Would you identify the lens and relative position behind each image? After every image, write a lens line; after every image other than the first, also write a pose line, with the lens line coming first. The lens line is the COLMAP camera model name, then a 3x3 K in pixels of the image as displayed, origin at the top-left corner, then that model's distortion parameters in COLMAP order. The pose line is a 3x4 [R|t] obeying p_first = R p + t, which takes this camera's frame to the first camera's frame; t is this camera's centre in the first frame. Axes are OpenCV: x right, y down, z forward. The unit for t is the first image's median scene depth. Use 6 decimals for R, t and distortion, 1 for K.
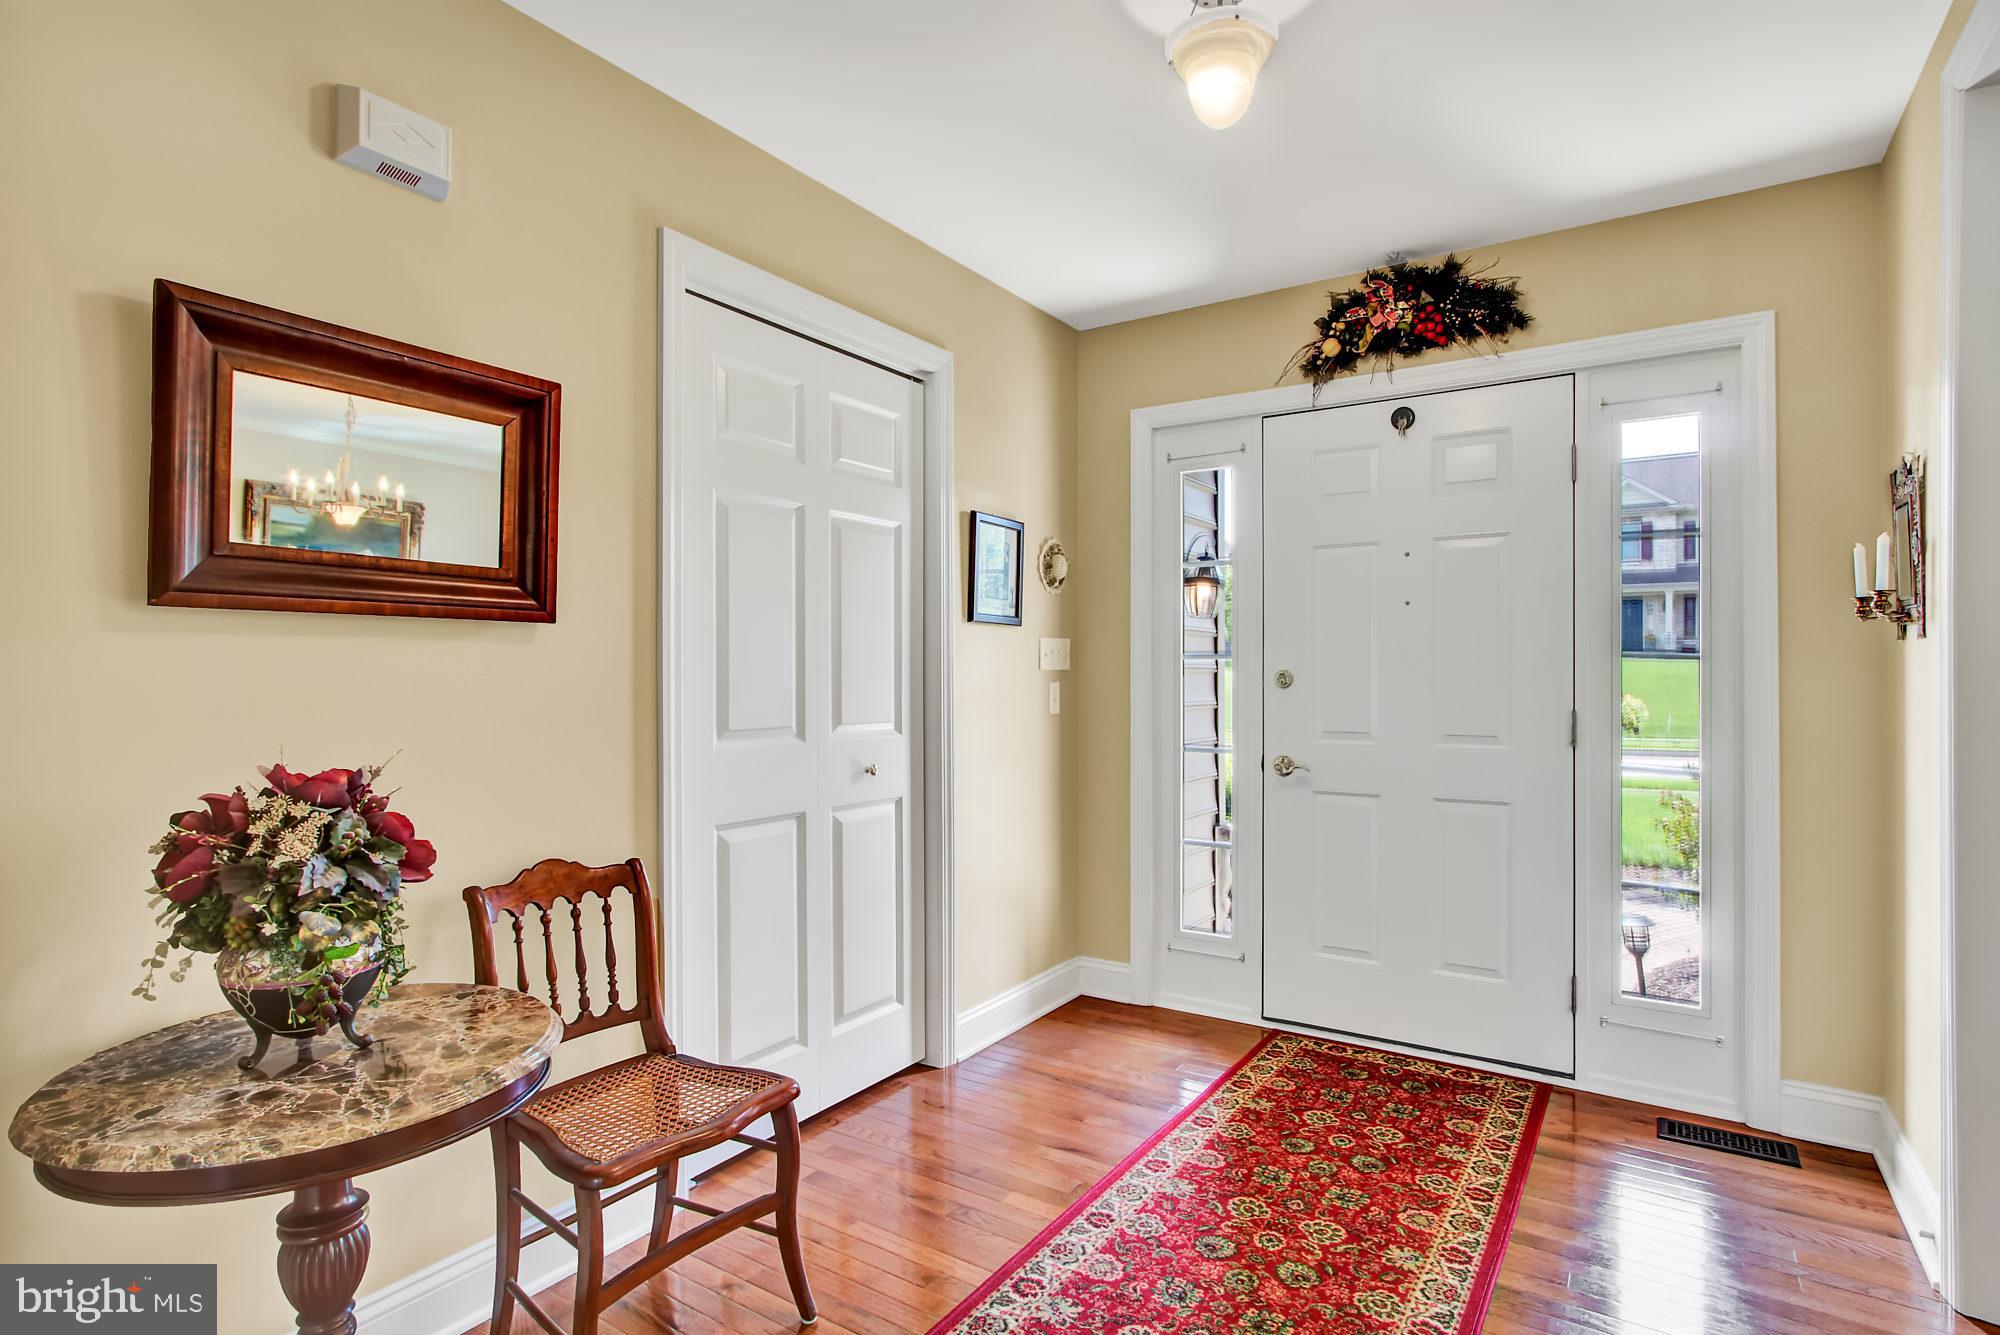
lens RADIAL K [[1017.0, 0, 999.7], [0, 1017.0, 668.6], [0, 0, 1]] dist [-0.004150, -0.000099]
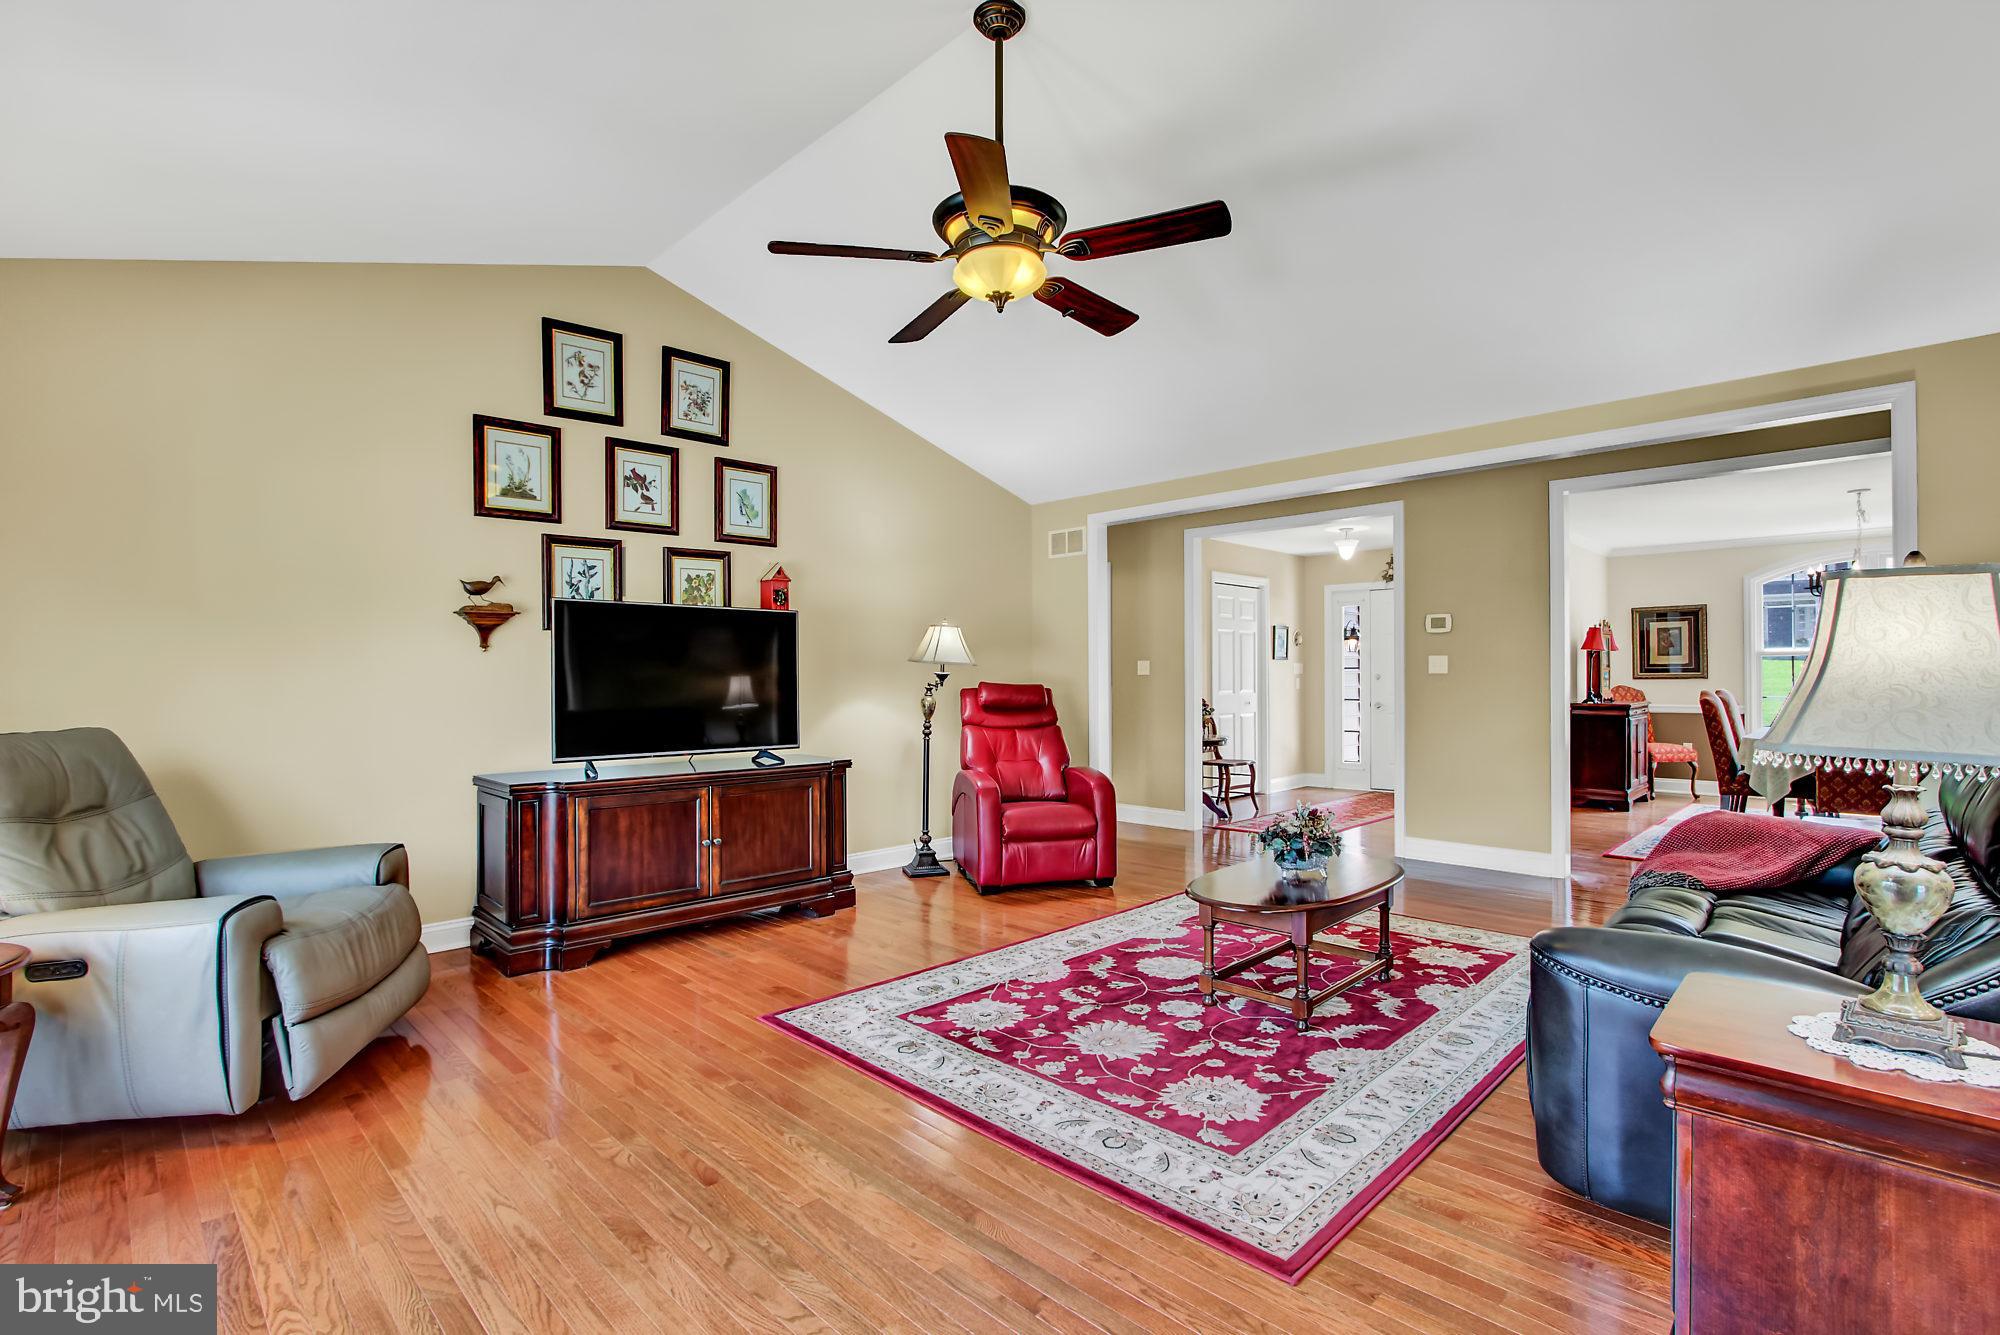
lens RADIAL K [[942.8, 0, 999.3], [0, 942.8, 671.7], [0, 0, 1]] dist [-0.011950, 0.000097]
pose [[0.981624, -0.008942, -0.190614, -0.296943], [0.009393, 0.999955, 0.001462, -0.016949], [0.190593, -0.003226, 0.981664, -1.991342]]
